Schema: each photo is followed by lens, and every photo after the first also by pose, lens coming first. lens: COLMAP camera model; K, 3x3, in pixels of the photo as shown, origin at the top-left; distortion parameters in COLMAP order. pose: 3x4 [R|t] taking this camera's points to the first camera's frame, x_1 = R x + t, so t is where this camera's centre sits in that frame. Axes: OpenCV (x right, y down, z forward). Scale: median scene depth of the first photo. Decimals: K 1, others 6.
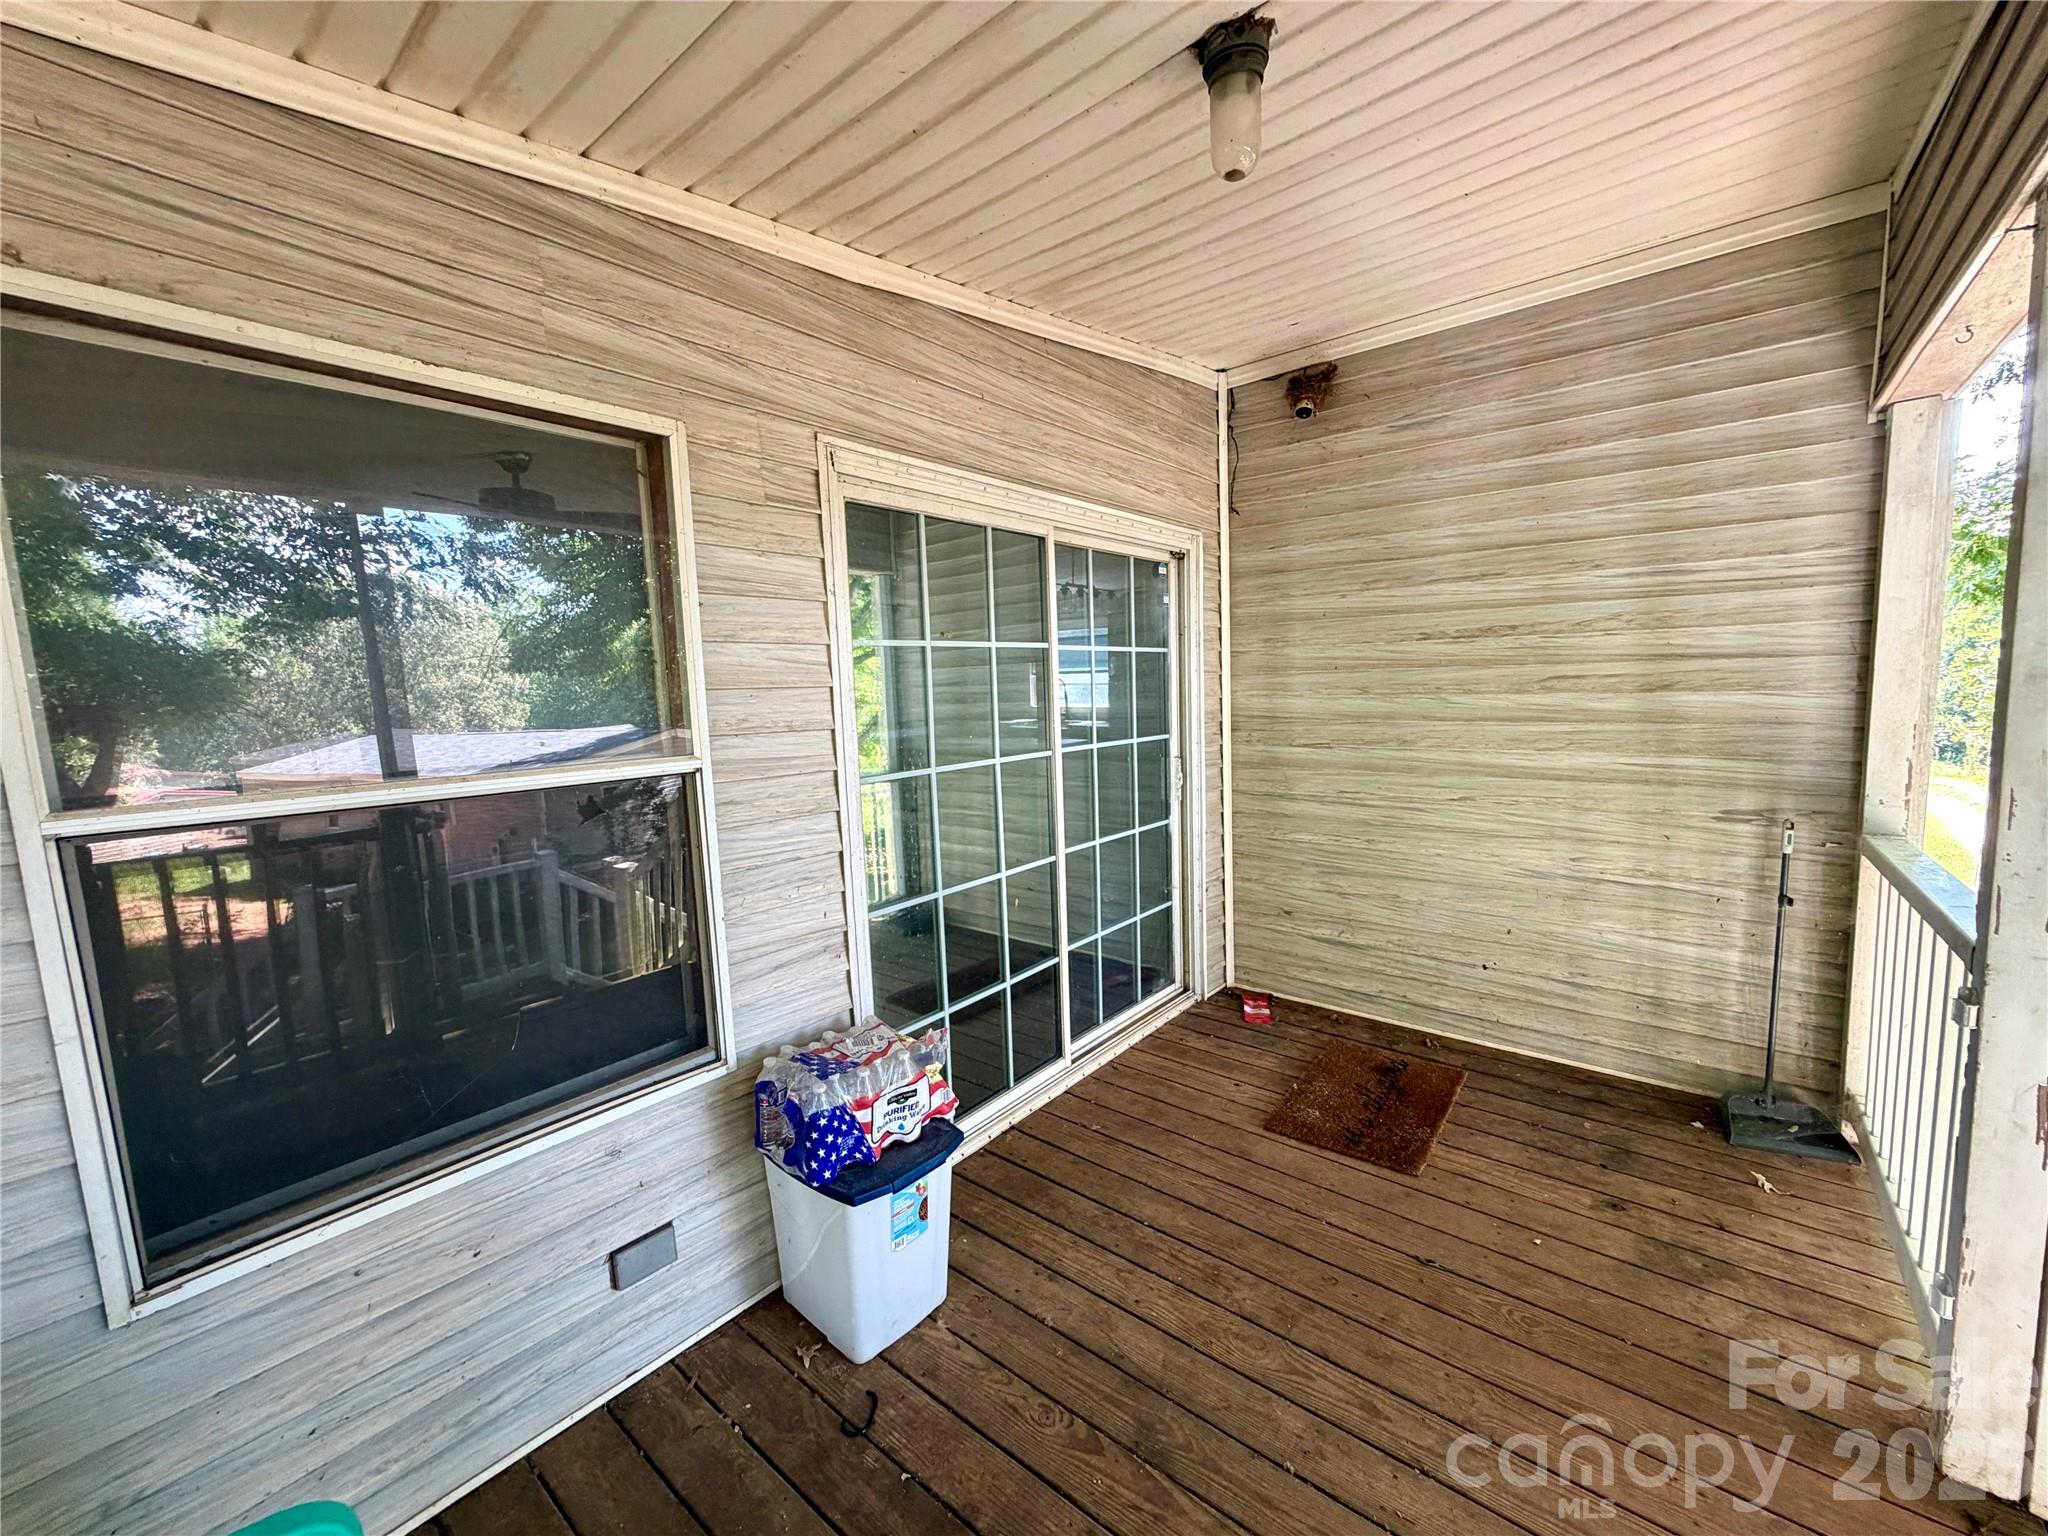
lens RADIAL K [[818.9, 0, 1020.9], [0, 818.9, 771.5], [0, 0, 1]] dist [0.000276, -0.000098]
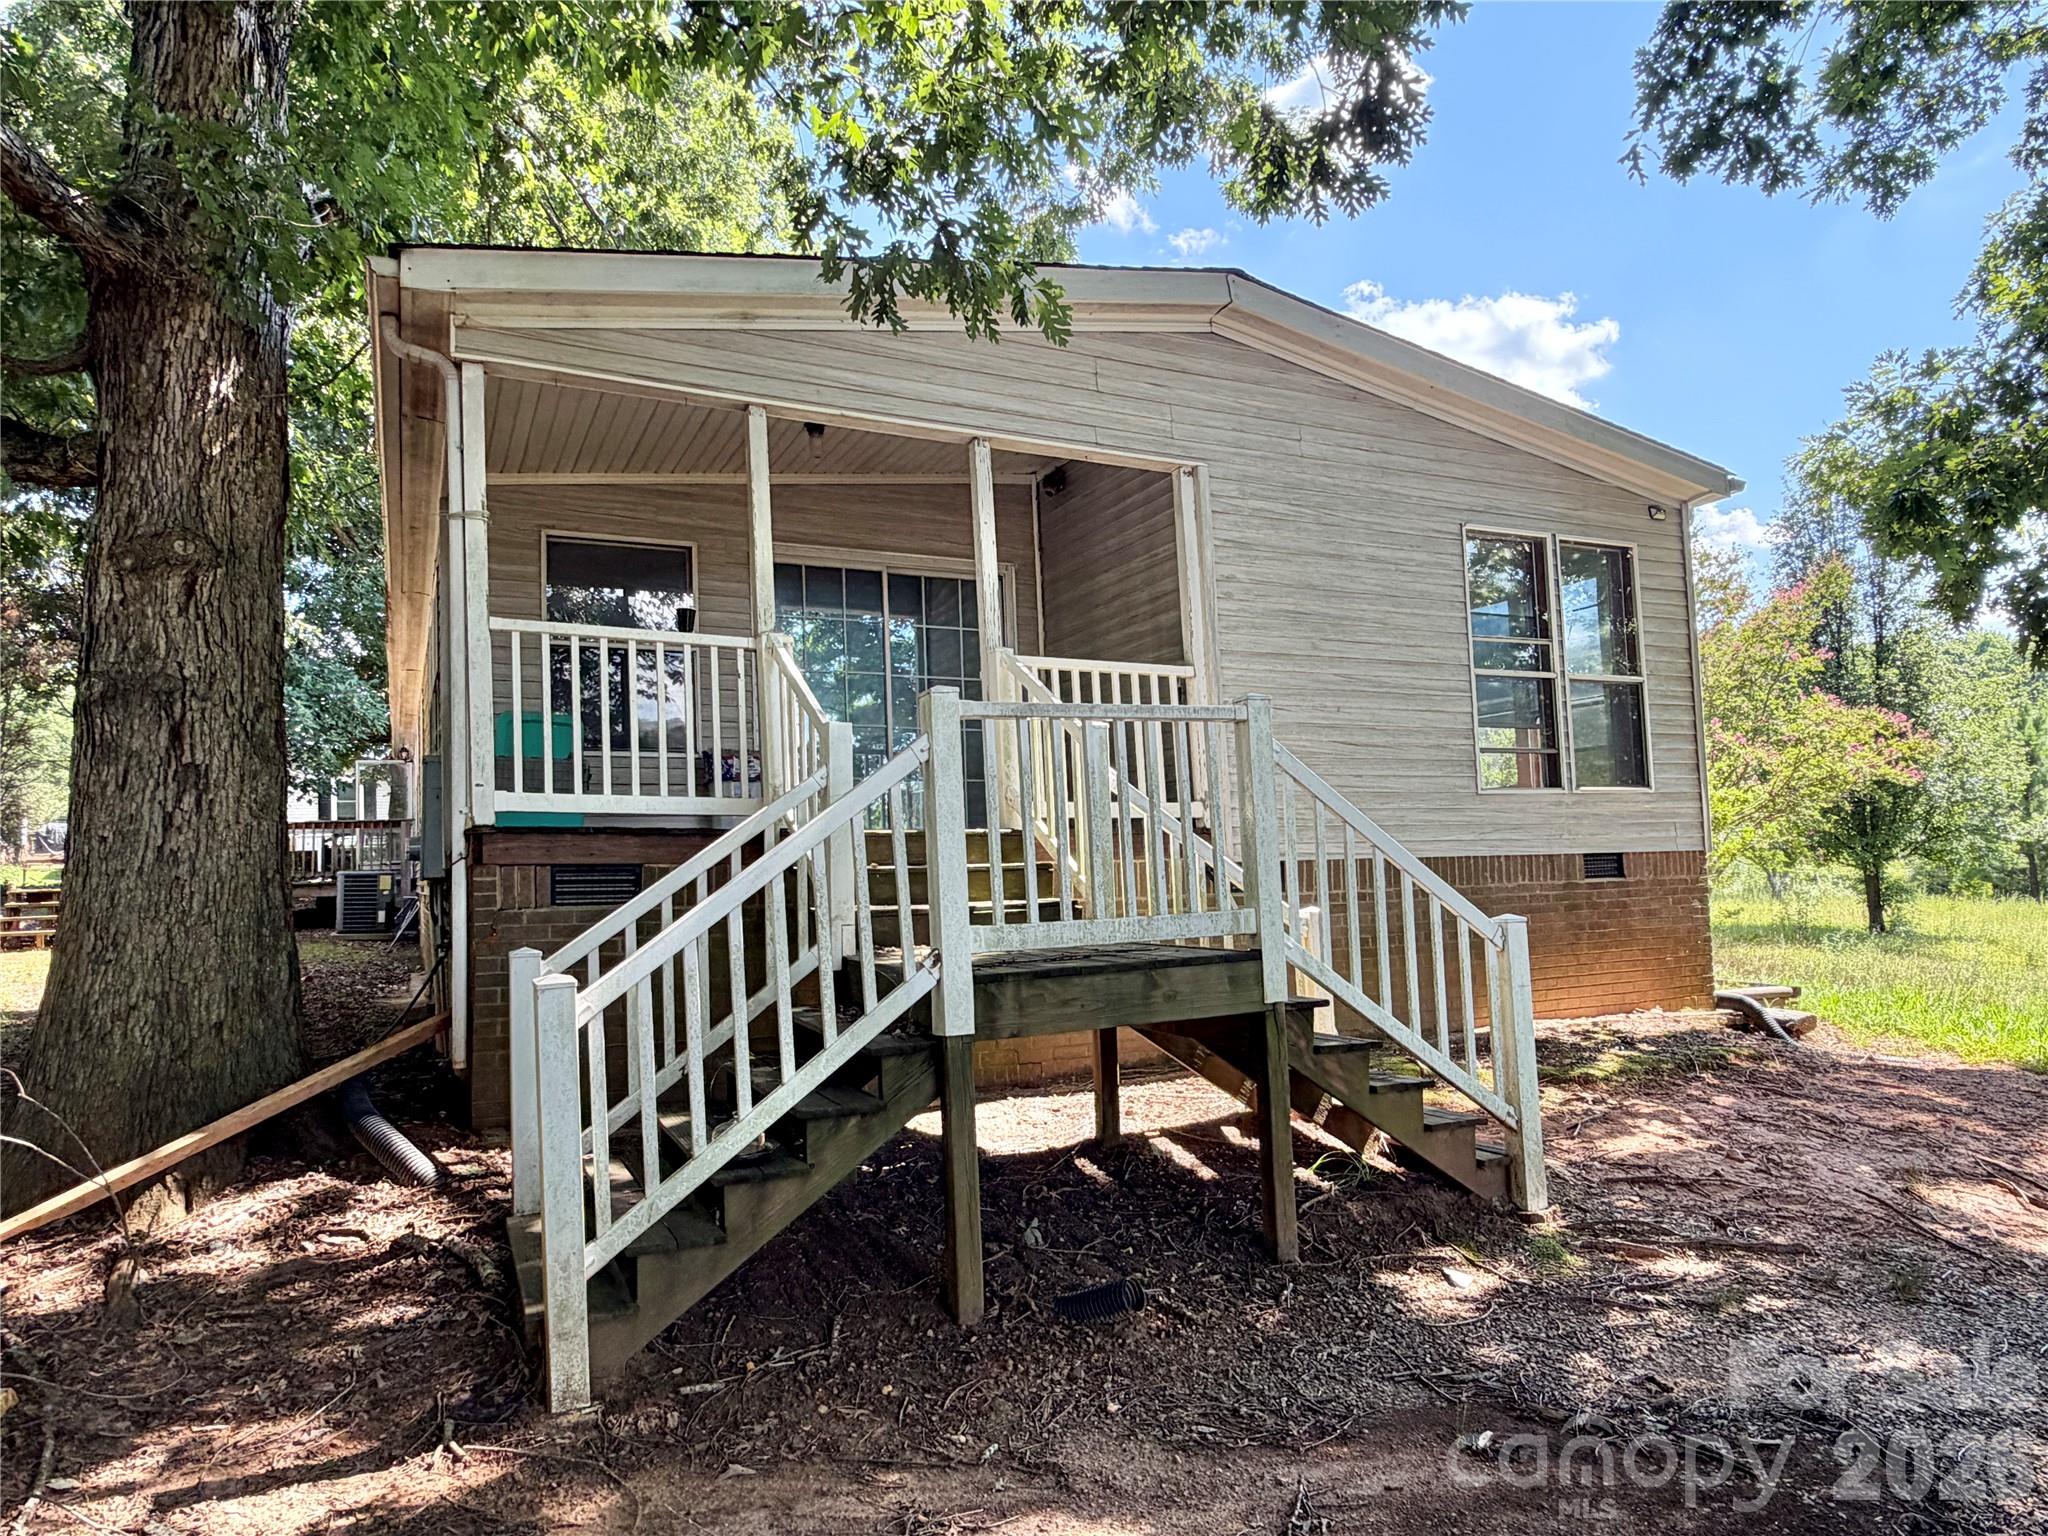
lens RADIAL K [[1253.1, 0, 1024.6], [0, 1253.1, 774.1], [0, 0, 1]] dist [-0.000690, -0.000028]
pose [[0.916378, -0.039237, -0.398387, 1.532976], [-0.031172, 0.985169, -0.168732, 0.712659], [0.399099, 0.167041, 0.901564, -1.572279]]
